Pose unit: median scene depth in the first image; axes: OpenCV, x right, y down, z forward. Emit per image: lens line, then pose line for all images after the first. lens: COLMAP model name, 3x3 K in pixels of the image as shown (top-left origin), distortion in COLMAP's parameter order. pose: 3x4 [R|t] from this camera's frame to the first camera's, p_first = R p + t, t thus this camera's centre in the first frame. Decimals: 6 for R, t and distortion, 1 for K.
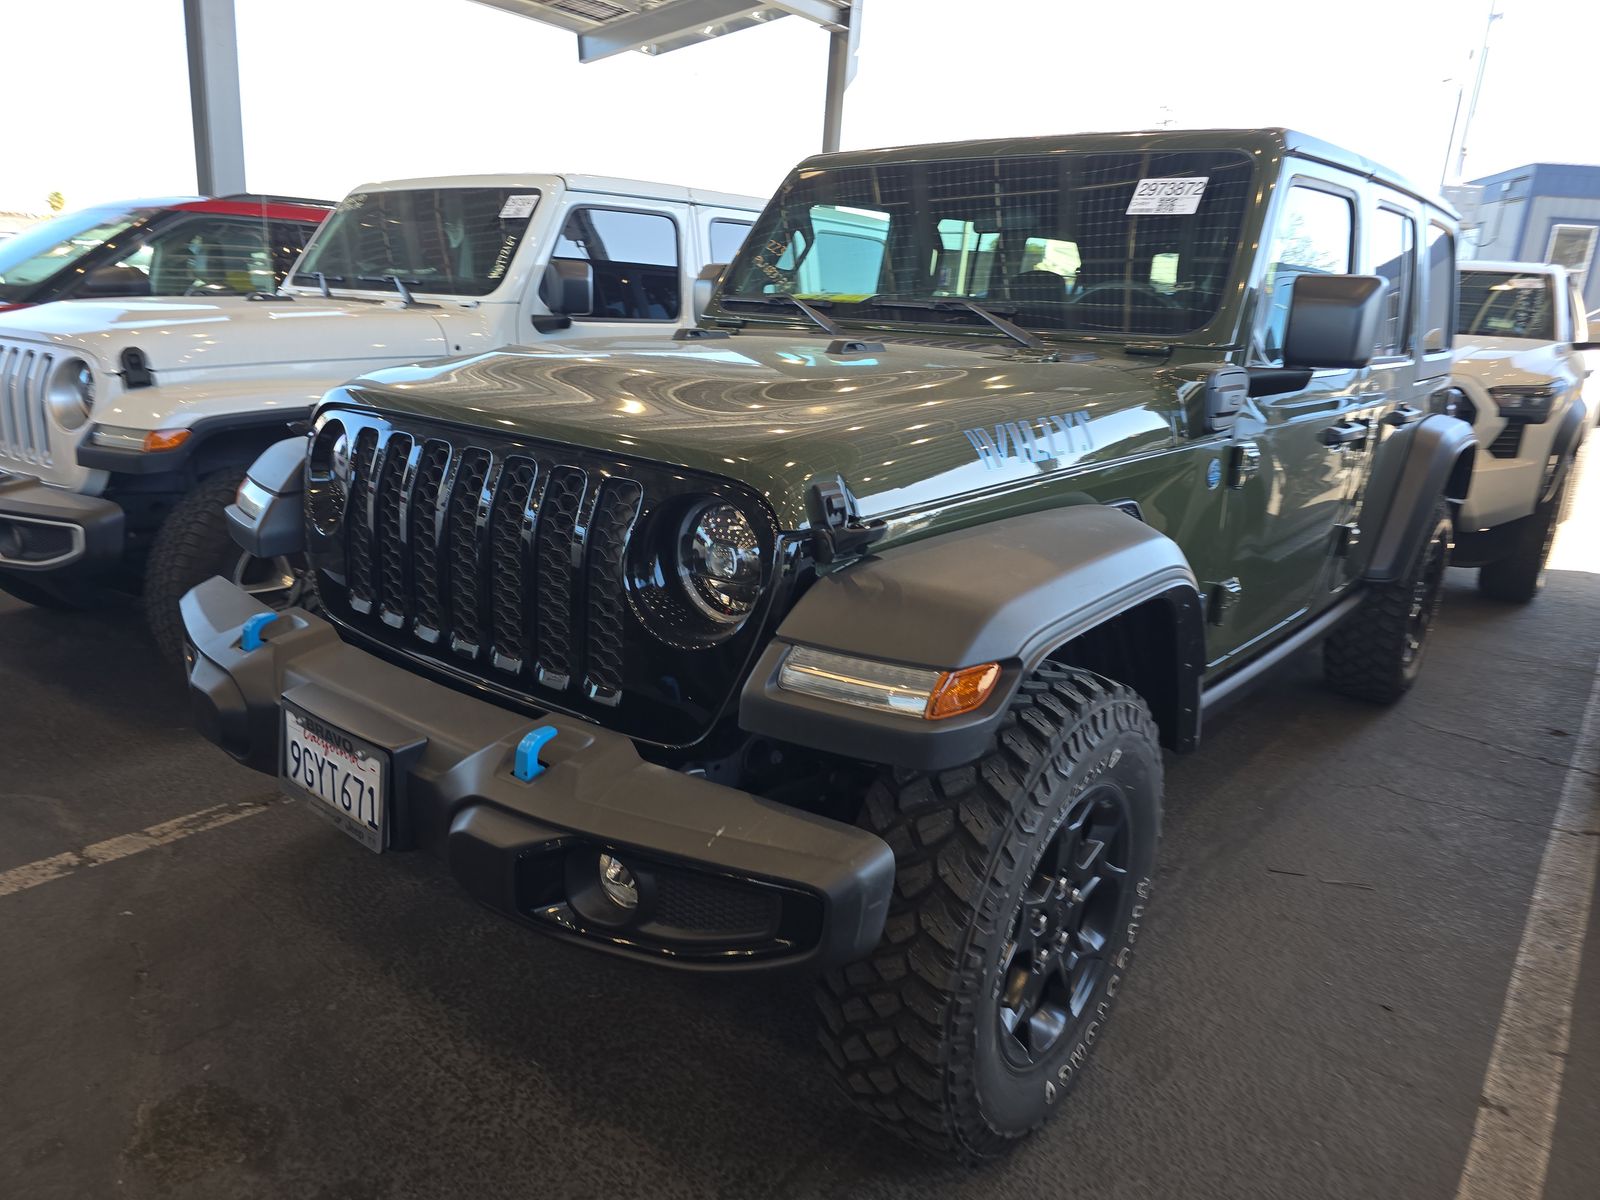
lens RADIAL K [[1116.5, 0, 792.1], [0, 1116.5, 599.3], [0, 0, 1]] dist [0.057428, -0.047853]
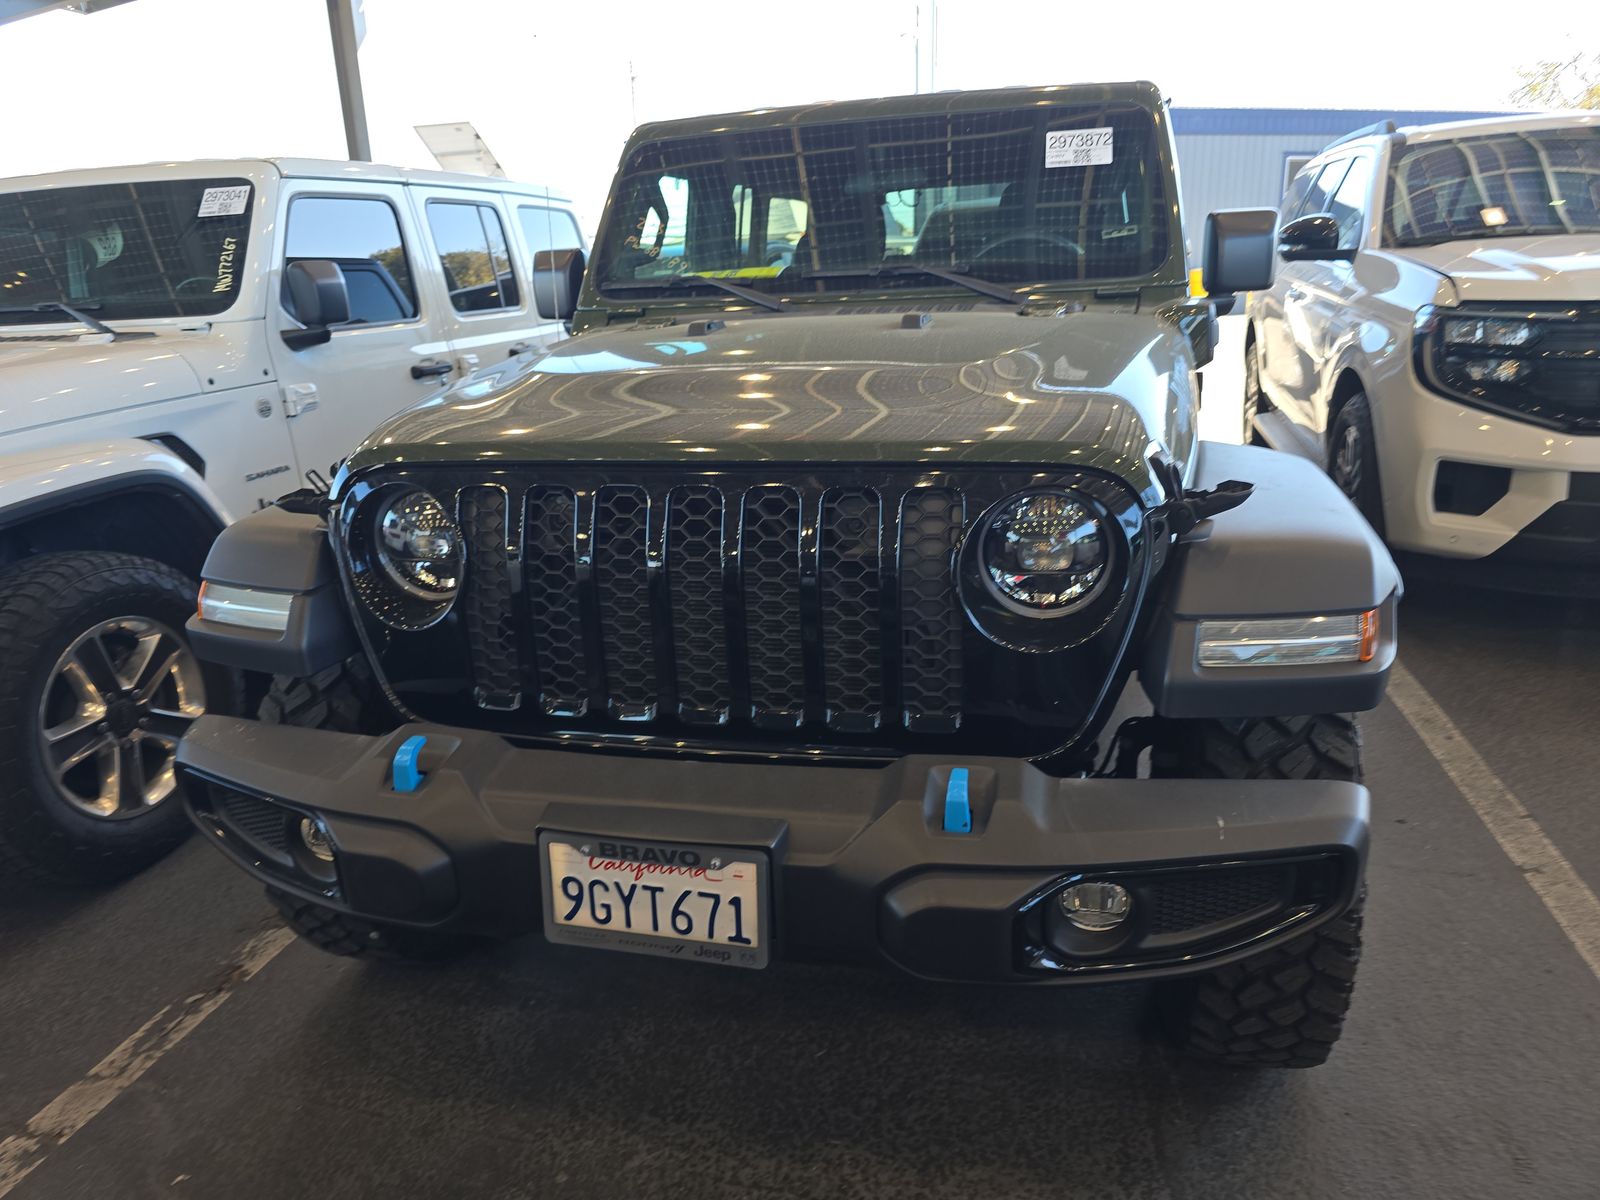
lens RADIAL K [[1116.5, 0, 808.1], [0, 1116.5, 598.7], [0, 0, 1]] dist [0.057428, -0.047853]
pose [[0.898445, -0.208688, 0.386323, -0.373817], [0.196755, 0.977902, 0.070675, -0.063284], [-0.392536, 0.012513, 0.919652, 0.121997]]
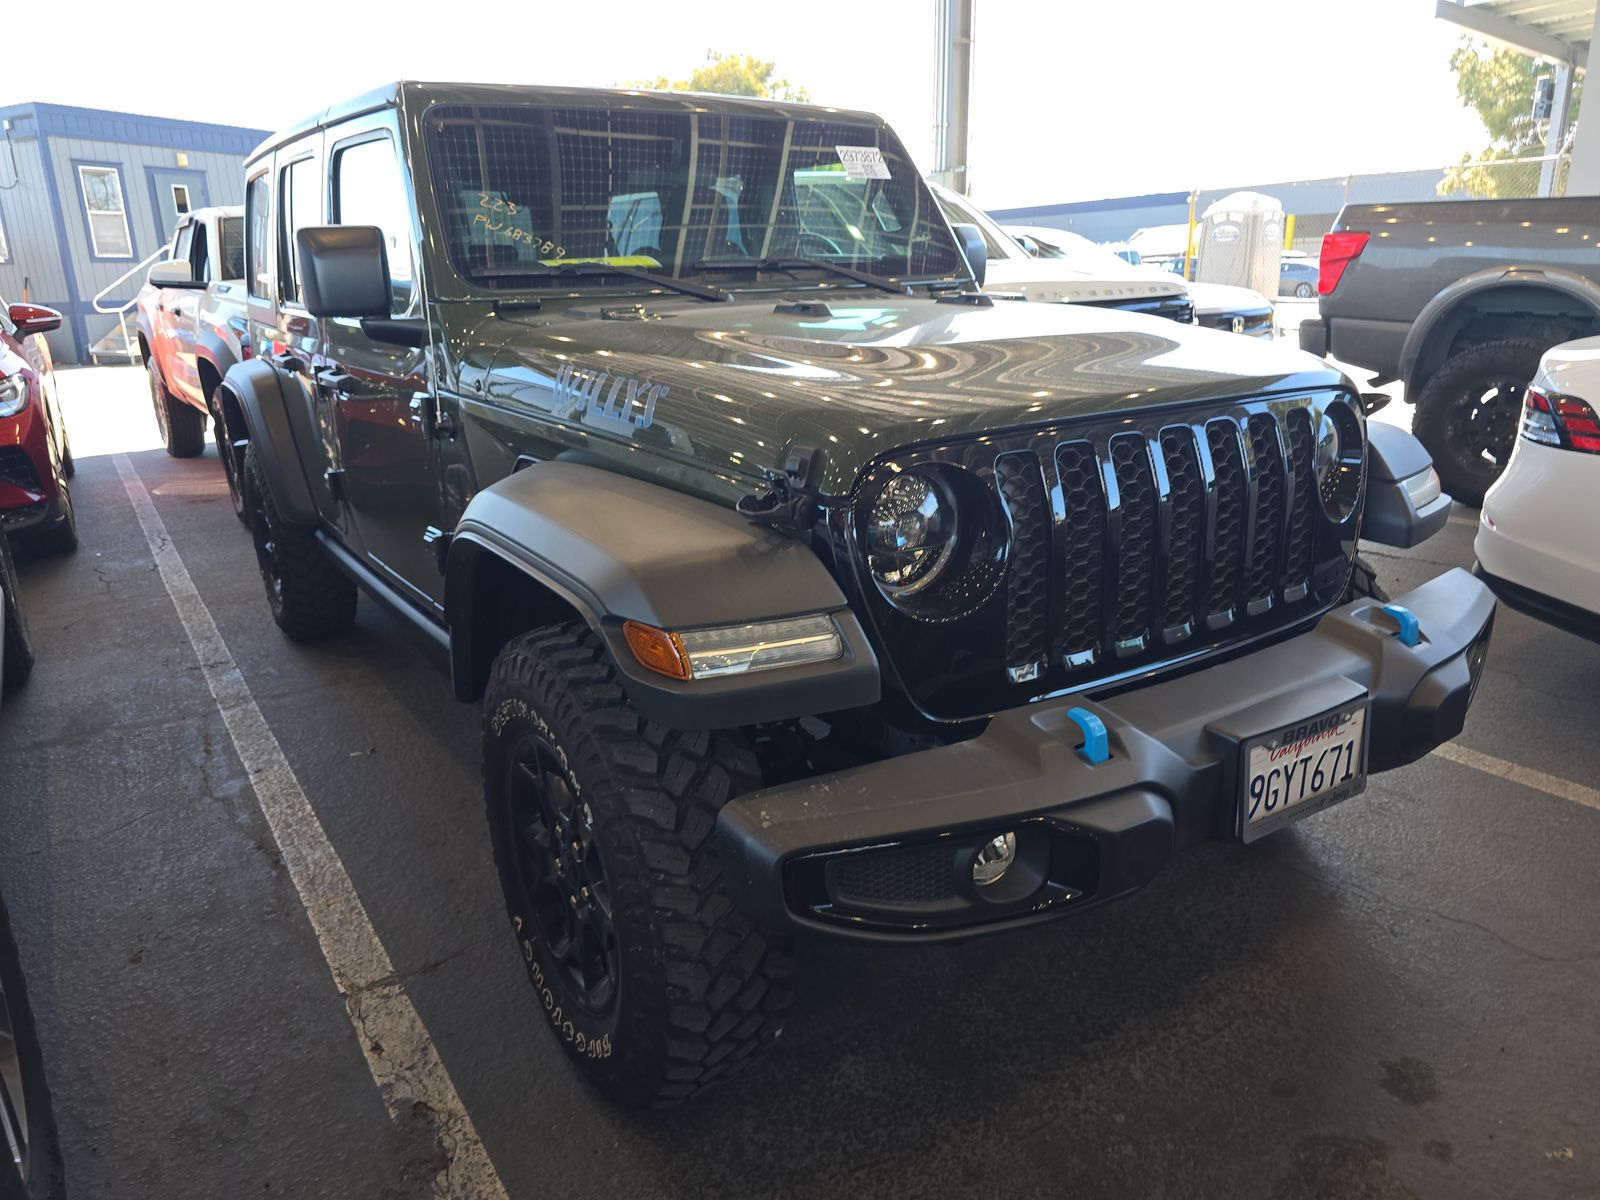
lens RADIAL K [[1116.5, 0, 797.7], [0, 1116.5, 592.0], [0, 0, 1]] dist [0.057428, -0.047853]
pose [[0.285694, -0.324949, 0.901547, -0.875169], [0.285856, 0.926826, 0.243474, -0.222989], [-0.914694, 0.188153, 0.357678, 0.660543]]
